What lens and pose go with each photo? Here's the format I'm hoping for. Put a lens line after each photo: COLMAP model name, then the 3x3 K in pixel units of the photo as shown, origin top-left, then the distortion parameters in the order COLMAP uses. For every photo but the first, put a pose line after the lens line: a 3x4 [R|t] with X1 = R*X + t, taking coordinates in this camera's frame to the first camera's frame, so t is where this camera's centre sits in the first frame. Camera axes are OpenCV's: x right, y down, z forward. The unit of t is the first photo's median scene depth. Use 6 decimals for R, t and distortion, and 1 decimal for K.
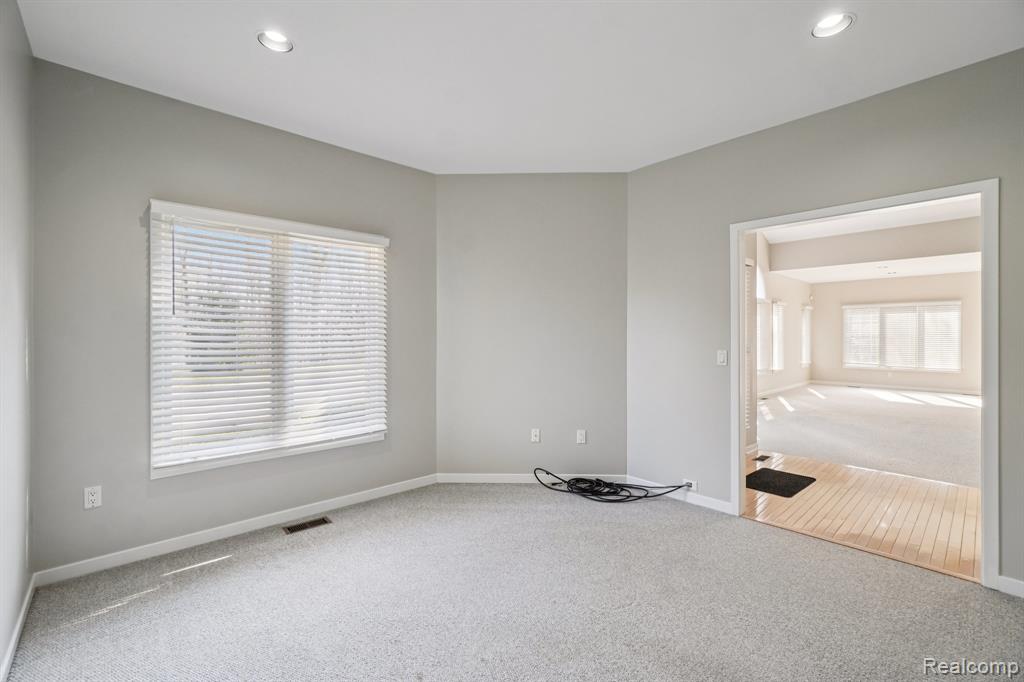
lens RADIAL K [[444.9, 0, 510.1], [0, 444.9, 341.2], [0, 0, 1]] dist [-0.006942, 0.000742]
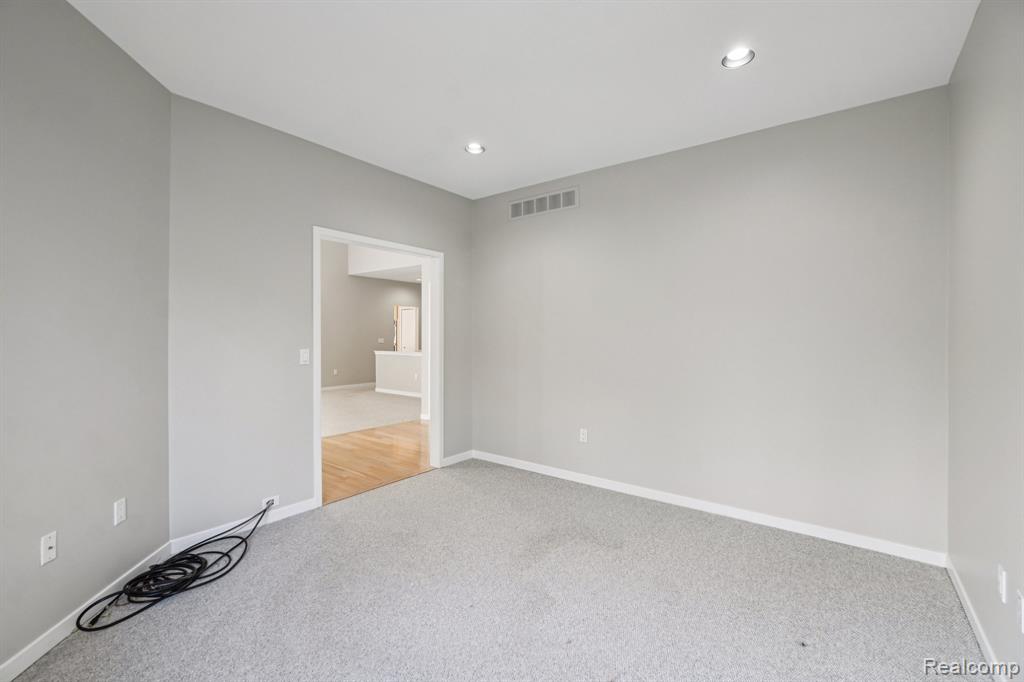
lens RADIAL K [[444.9, 0, 513.1], [0, 444.9, 336.9], [0, 0, 1]] dist [-0.006942, 0.000742]
pose [[-0.188704, -0.005677, 0.982018, -0.557579], [0.007328, 0.999947, 0.007189, -0.010379], [-0.982007, 0.008553, -0.188652, 0.692929]]
